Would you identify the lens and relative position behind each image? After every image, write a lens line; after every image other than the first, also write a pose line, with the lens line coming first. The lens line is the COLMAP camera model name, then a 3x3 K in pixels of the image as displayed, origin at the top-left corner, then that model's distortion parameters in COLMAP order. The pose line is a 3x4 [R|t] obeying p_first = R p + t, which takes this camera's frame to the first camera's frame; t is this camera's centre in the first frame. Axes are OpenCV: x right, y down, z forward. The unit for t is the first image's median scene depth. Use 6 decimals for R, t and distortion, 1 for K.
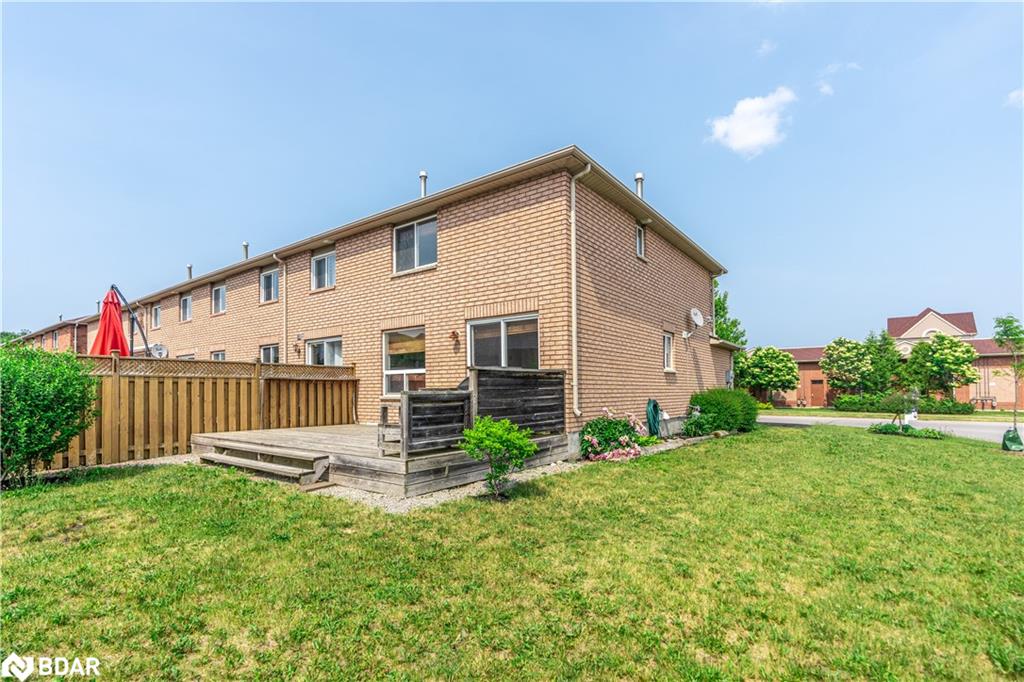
lens RADIAL K [[471.2, 0, 496.7], [0, 471.2, 384.5], [0, 0, 1]] dist [-0.000038, 0.003566]
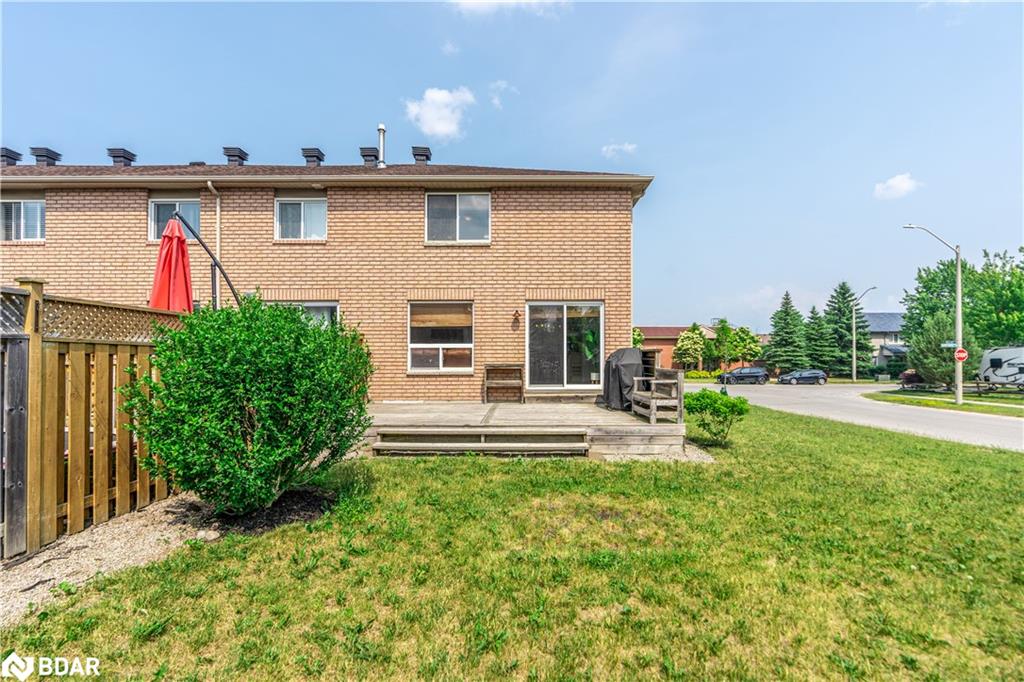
lens RADIAL K [[471.2, 0, 541.5], [0, 471.2, 357.4], [0, 0, 1]] dist [-0.000038, 0.003566]
pose [[0.797527, 0.008242, 0.603226, -0.621235], [-0.012324, 0.999921, 0.002632, -0.008640], [-0.603157, -0.009533, 0.797566, 0.109841]]
